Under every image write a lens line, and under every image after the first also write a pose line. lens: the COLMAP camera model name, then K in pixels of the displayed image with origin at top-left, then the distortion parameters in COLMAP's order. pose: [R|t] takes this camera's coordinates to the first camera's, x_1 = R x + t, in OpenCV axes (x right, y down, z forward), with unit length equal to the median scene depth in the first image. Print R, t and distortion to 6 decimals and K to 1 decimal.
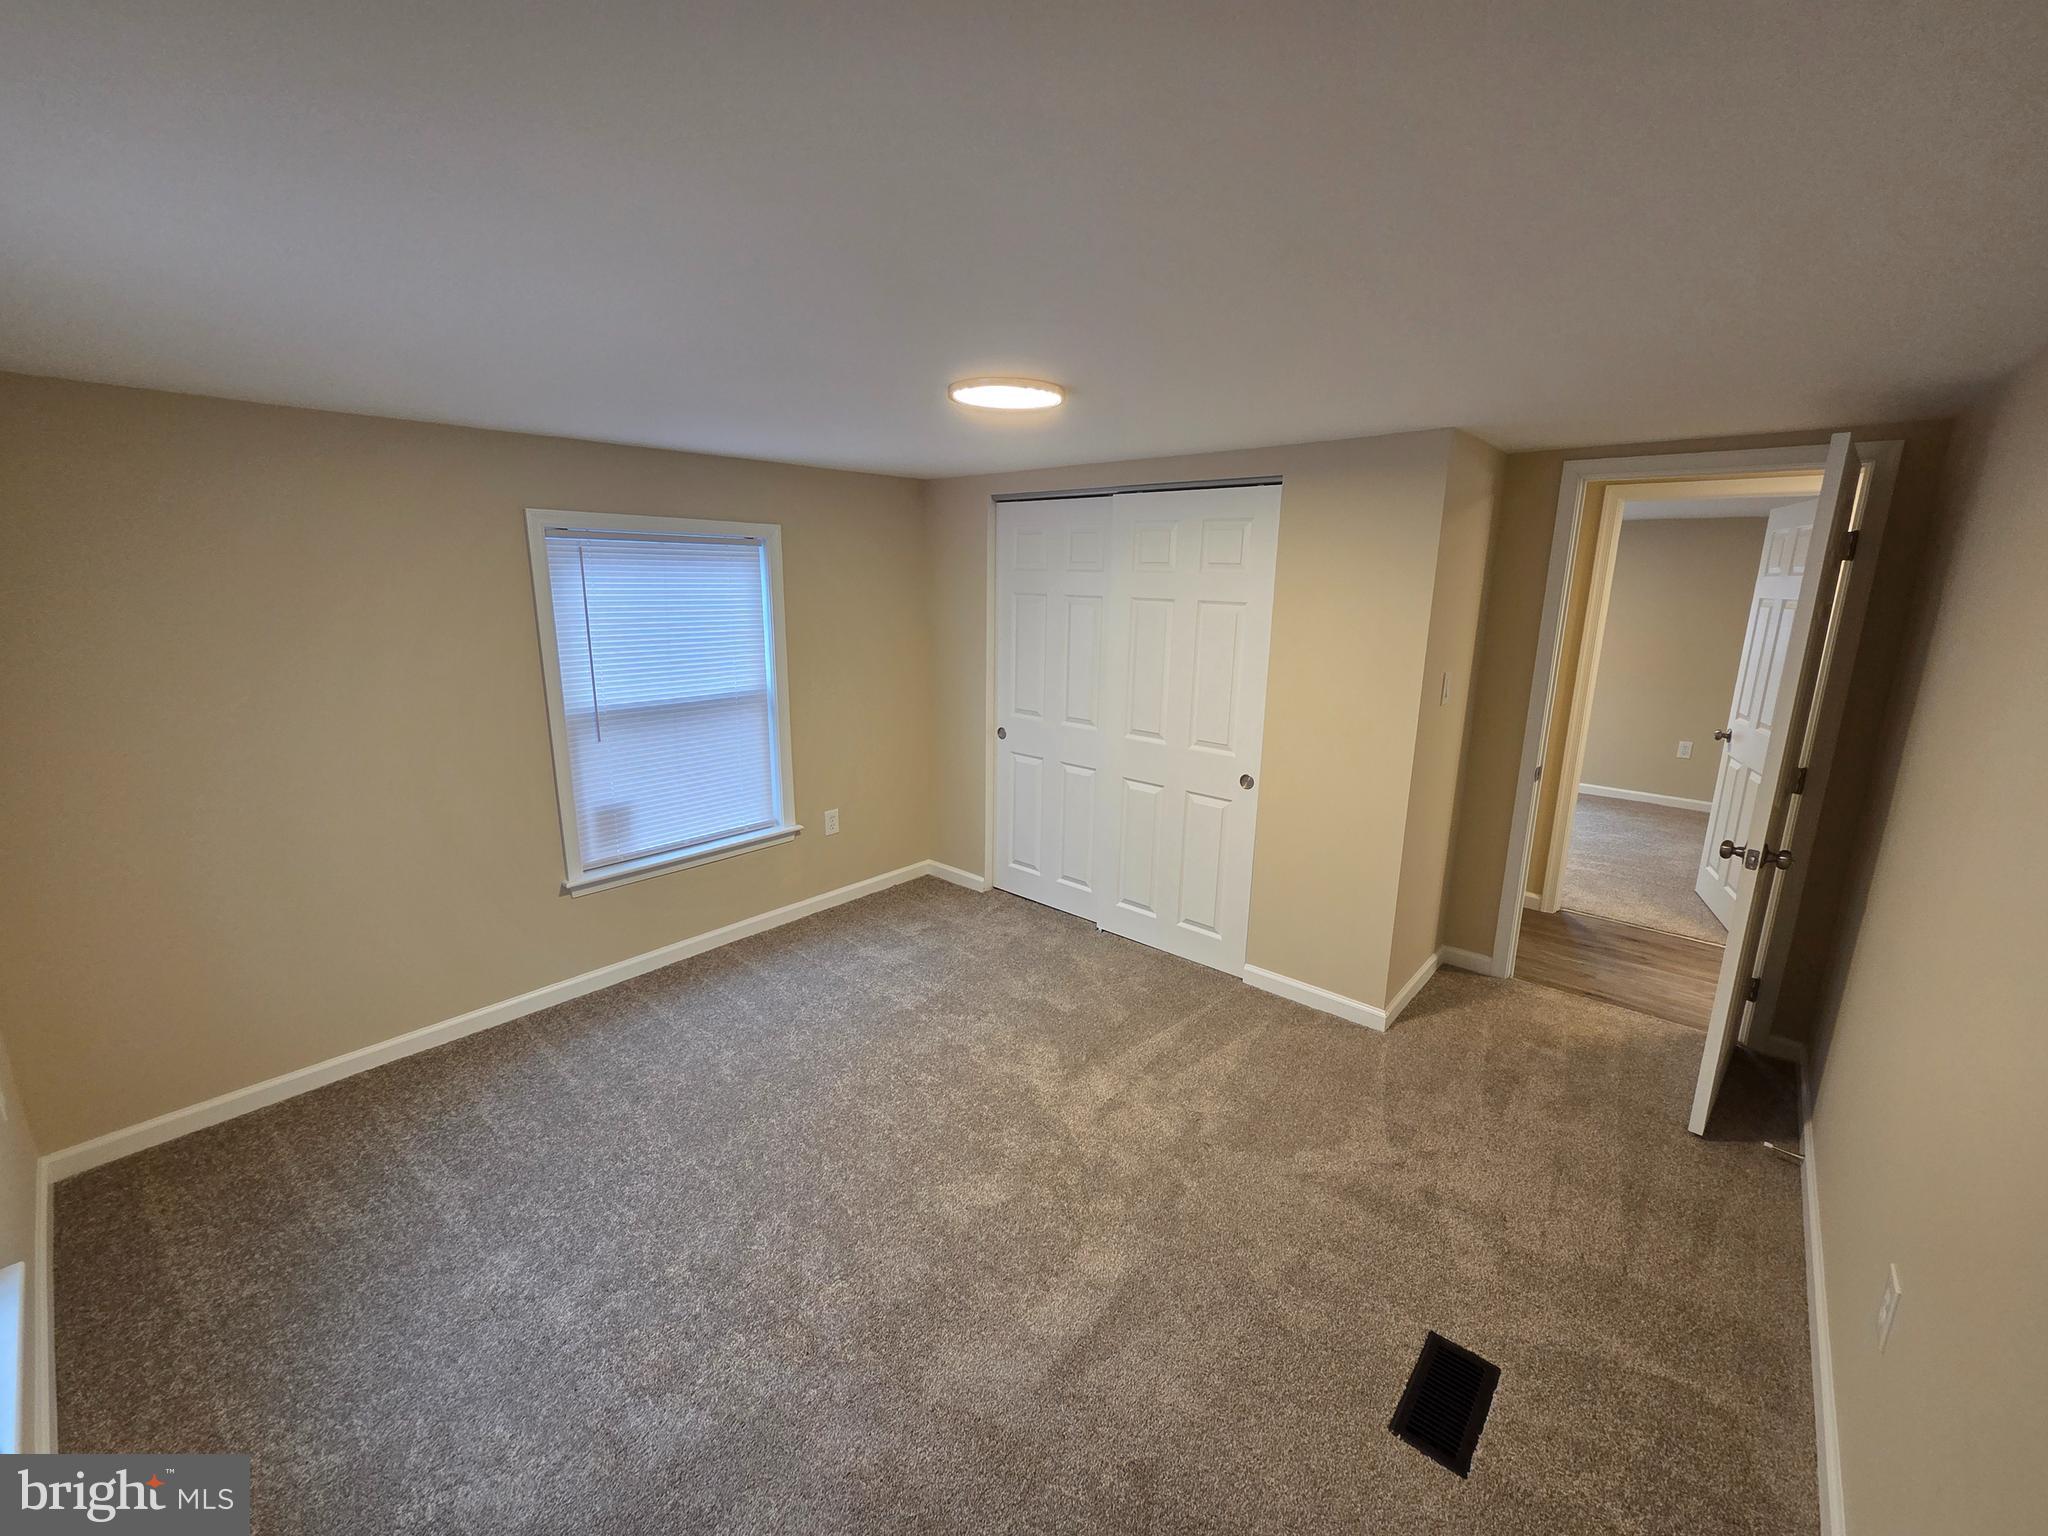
lens RADIAL K [[831.4, 0, 1042.7], [0, 831.4, 764.0], [0, 0, 1]] dist [0.001234, 0.000164]
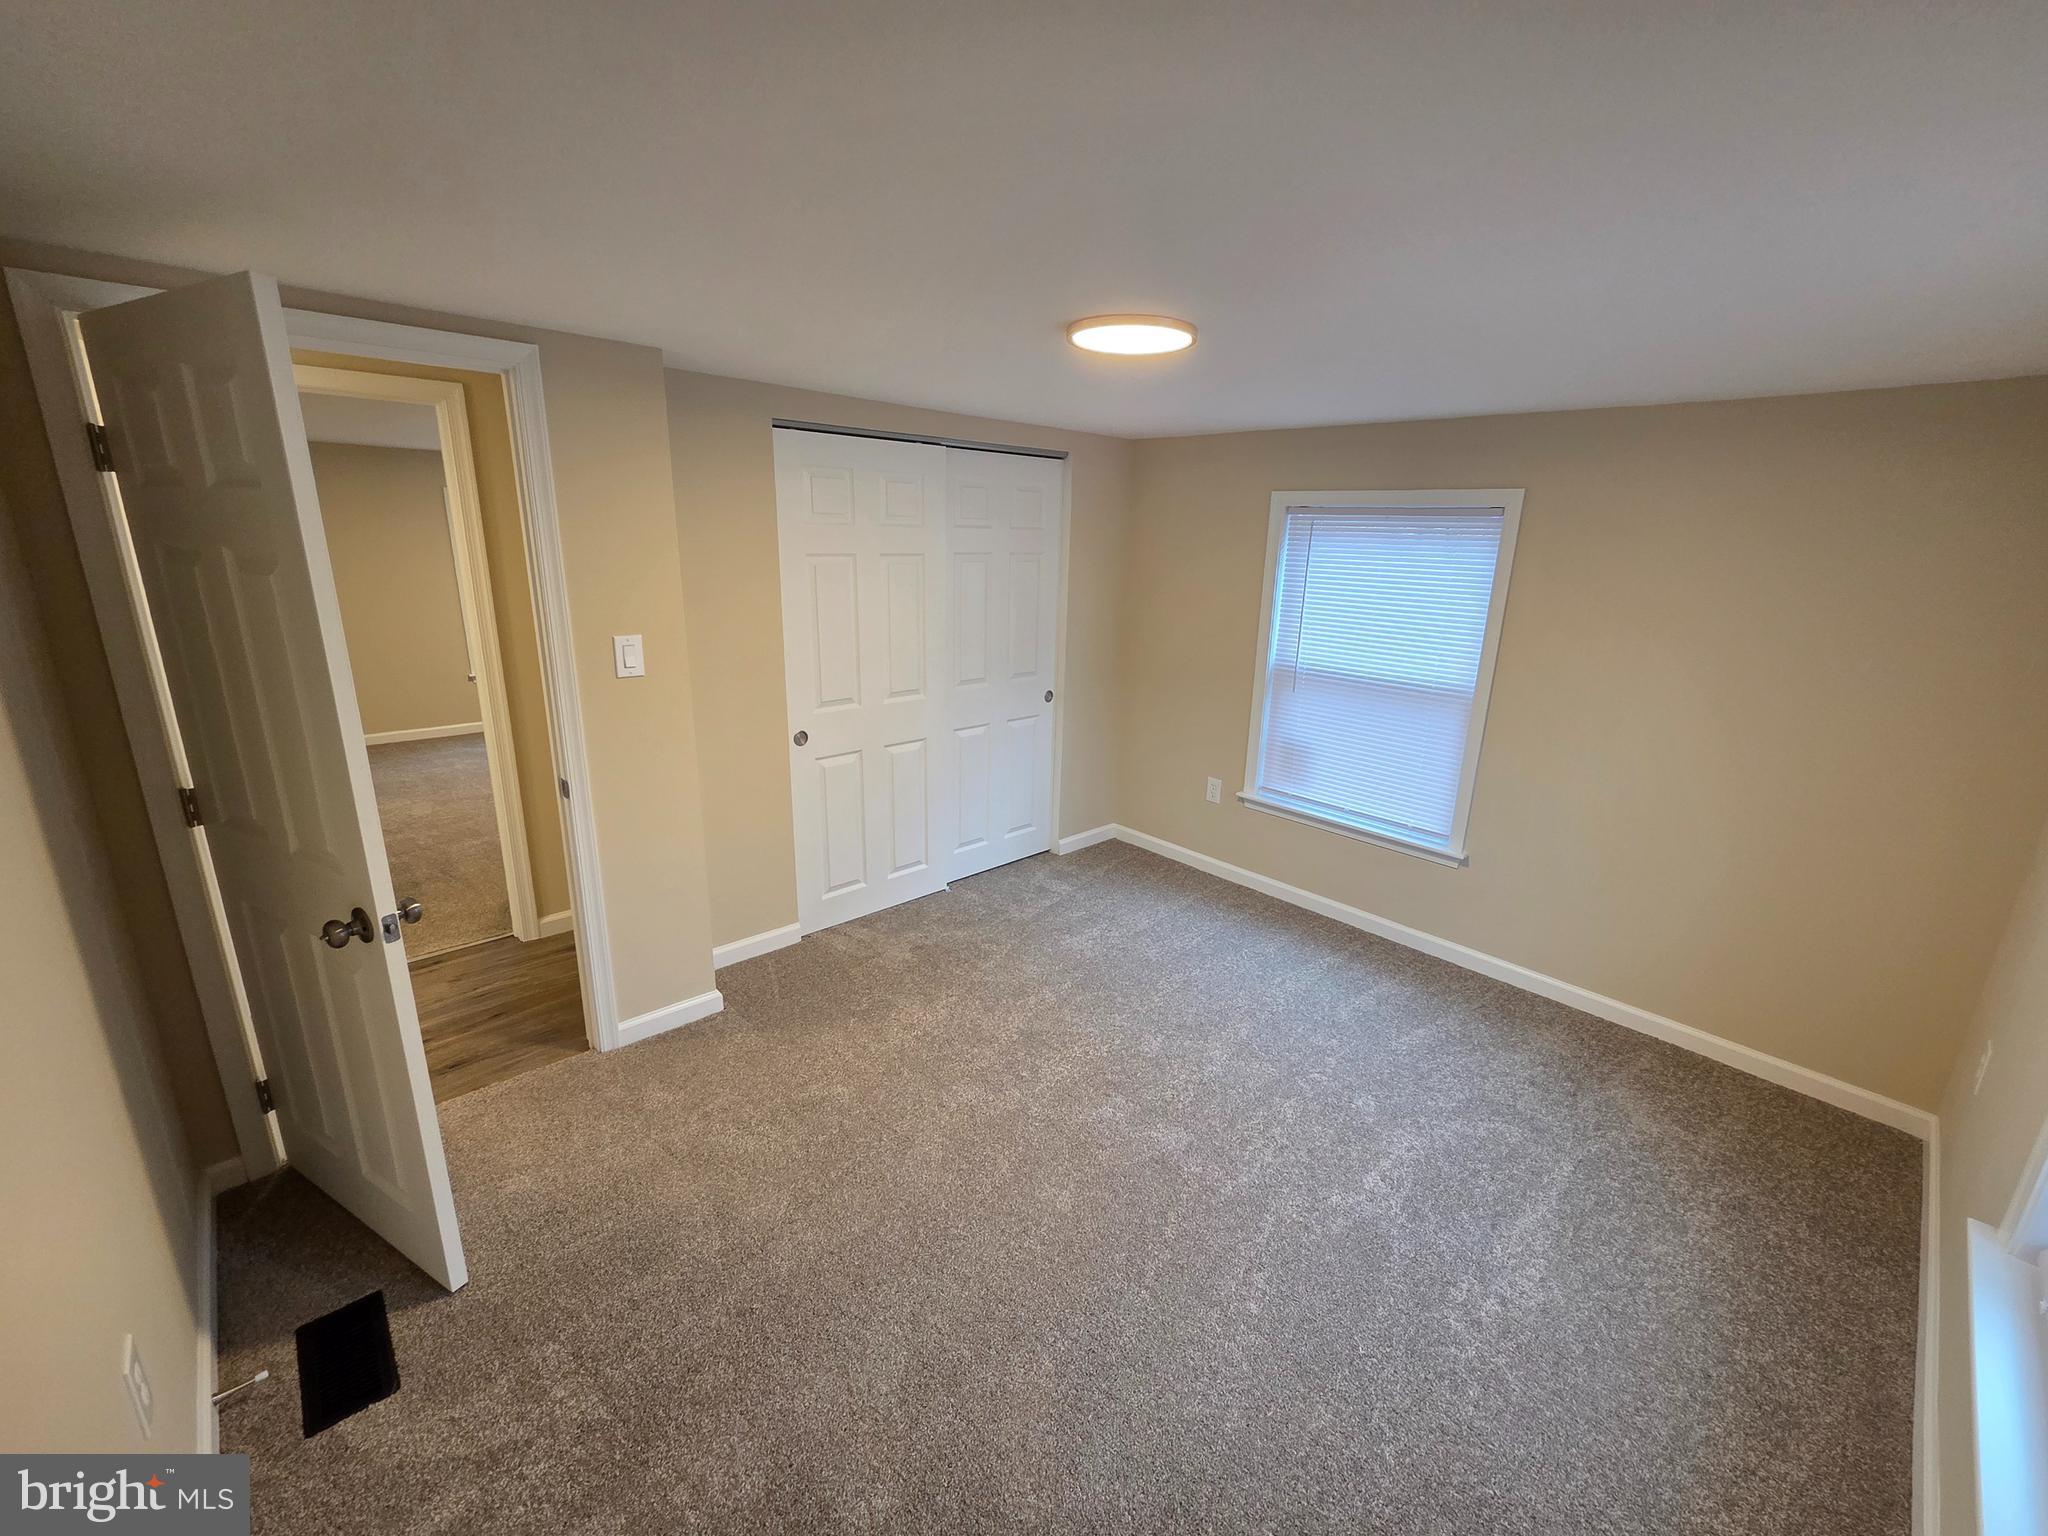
lens RADIAL K [[831.4, 0, 1042.7], [0, 831.4, 764.0], [0, 0, 1]] dist [0.001234, 0.000164]
pose [[-0.100785, 0.249708, -0.963062, 0.672973], [-0.247477, 0.931274, 0.267365, -0.163329], [0.963638, 0.265282, -0.032061, 0.765152]]
